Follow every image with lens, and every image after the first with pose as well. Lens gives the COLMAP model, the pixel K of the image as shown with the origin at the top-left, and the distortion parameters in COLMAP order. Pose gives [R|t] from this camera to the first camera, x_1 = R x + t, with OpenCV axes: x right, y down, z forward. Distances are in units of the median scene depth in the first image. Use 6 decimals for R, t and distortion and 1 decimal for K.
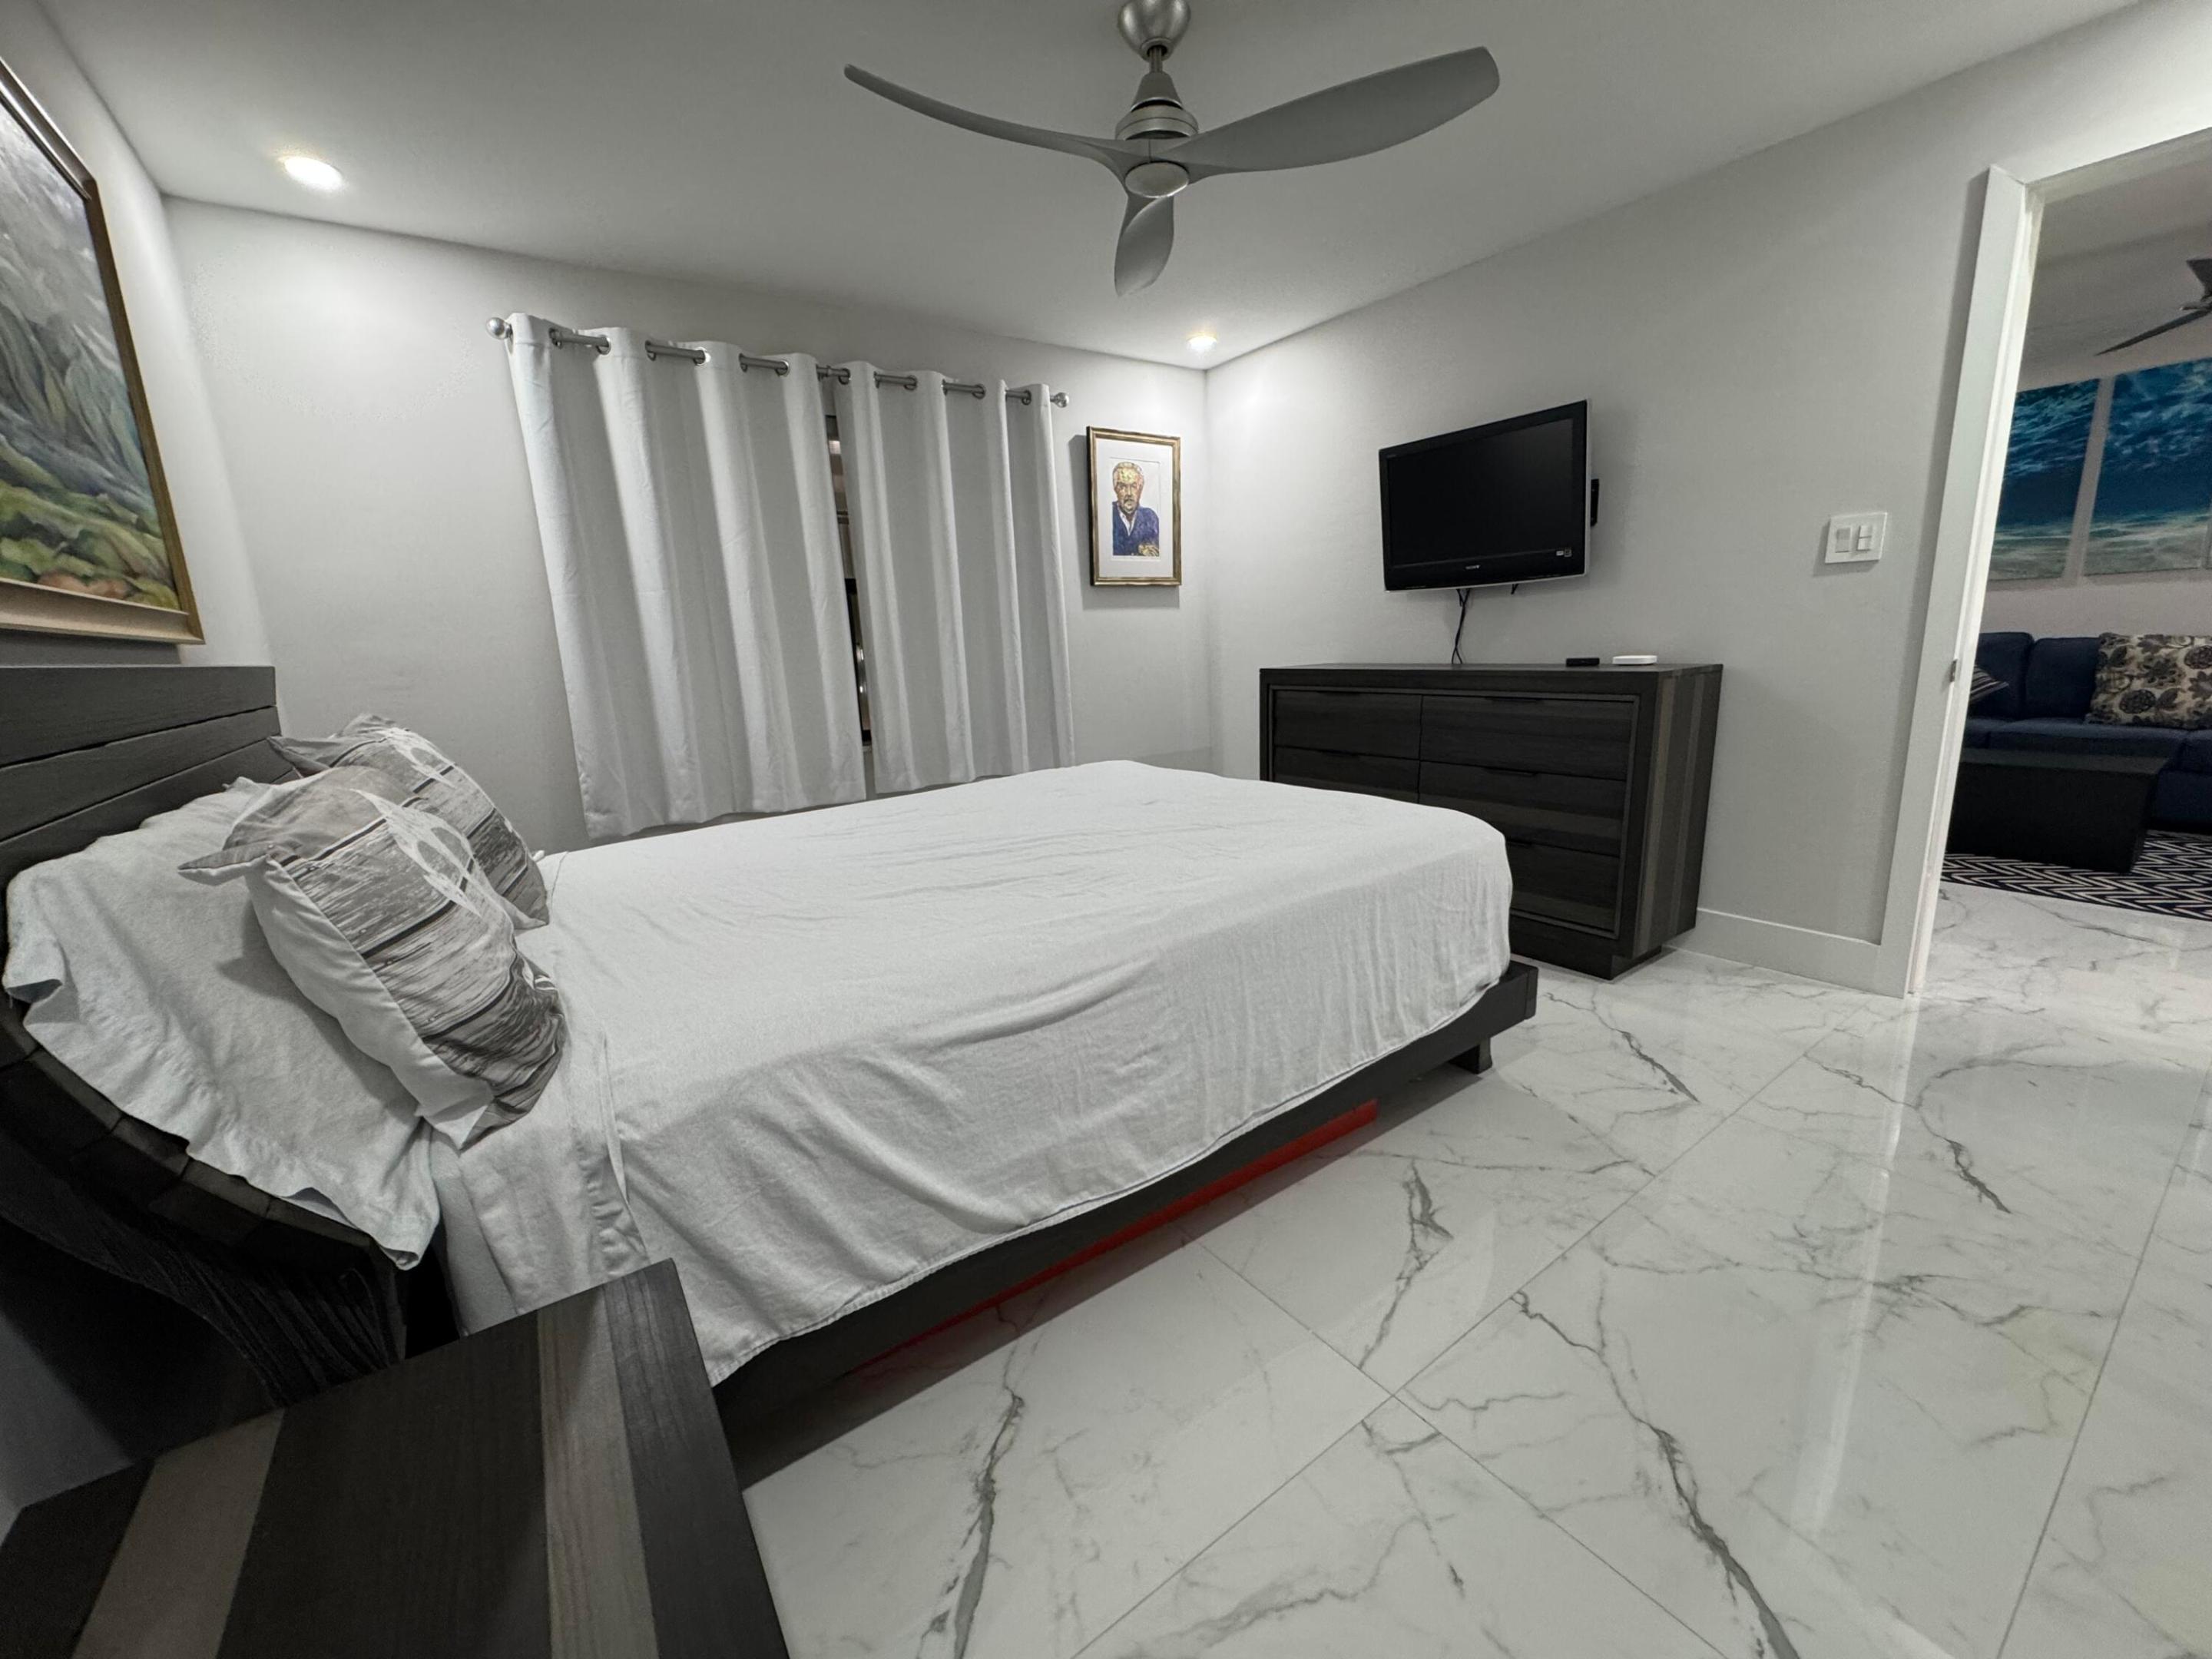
lens RADIAL K [[886.1, 0, 1102.3], [0, 886.1, 826.1], [0, 0, 1]] dist [-0.001872, 0.000506]
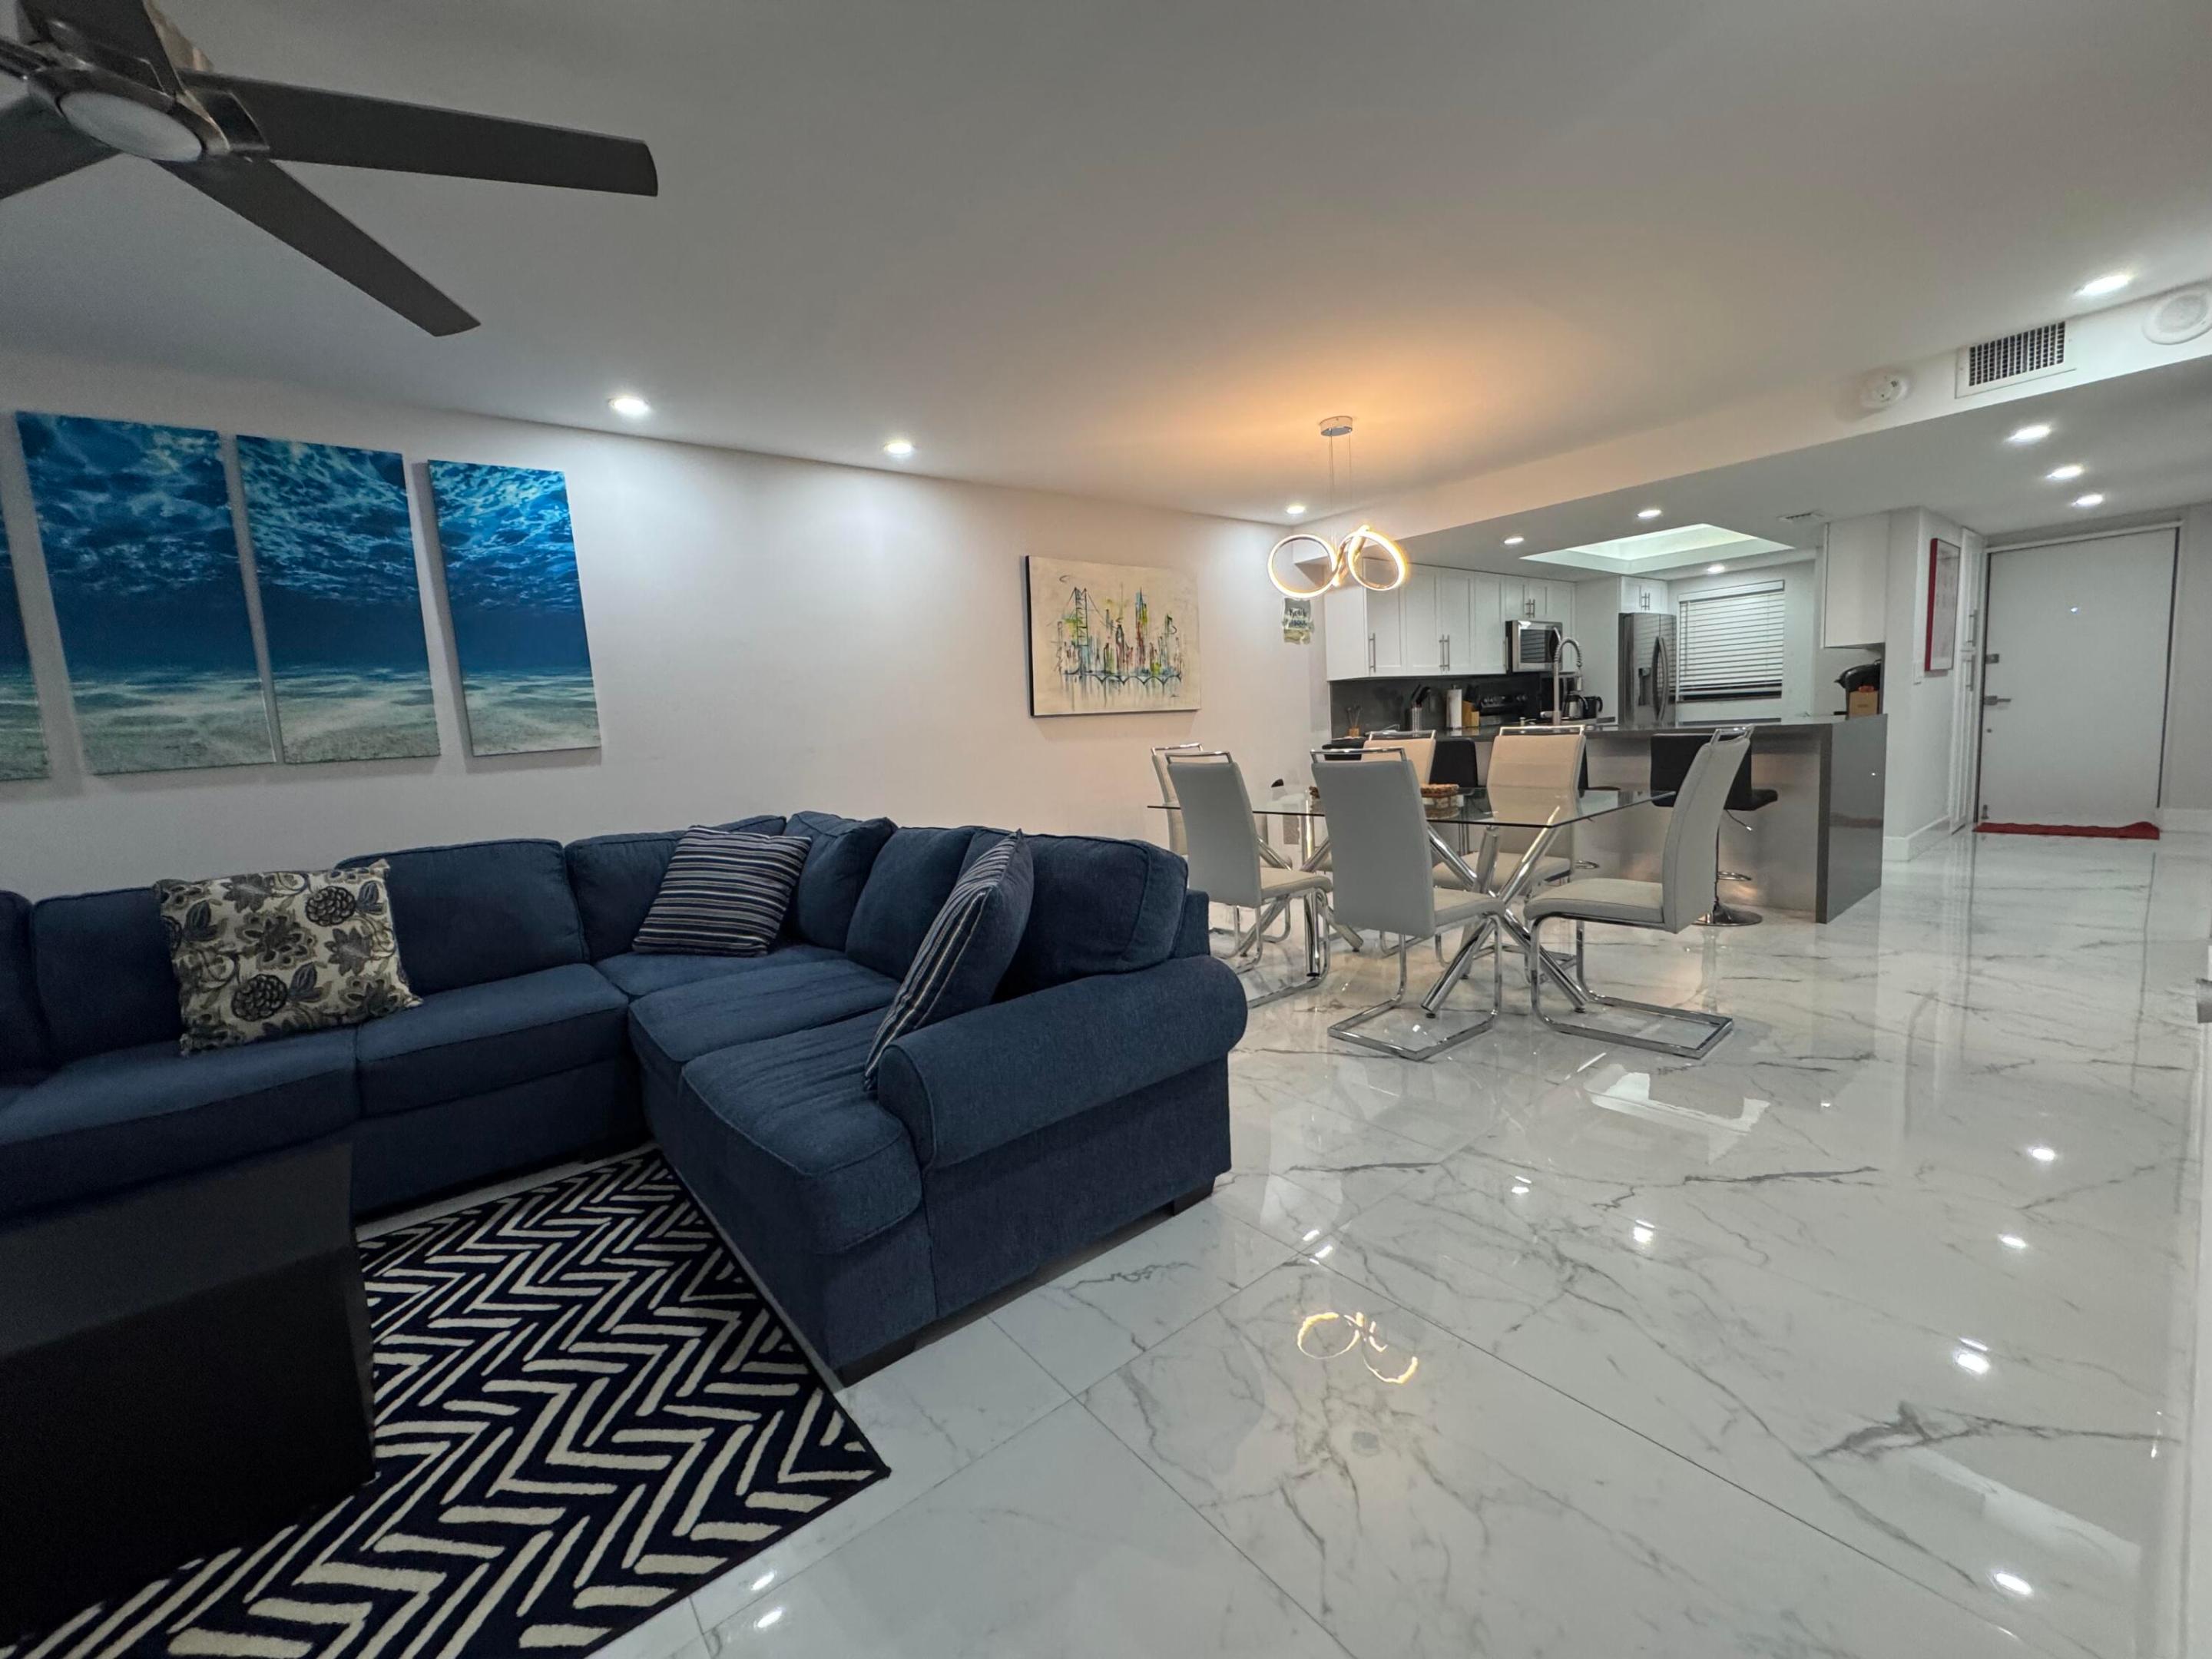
lens RADIAL K [[886.0, 0, 1103.0], [0, 886.0, 827.0], [0, 0, 1]] dist [-0.004033, 0.000500]
pose [[-0.046280, -0.065762, 0.996762, 0.581069], [0.272483, 0.959160, 0.075933, -0.134869], [-0.961047, 0.275114, -0.026470, 0.462207]]
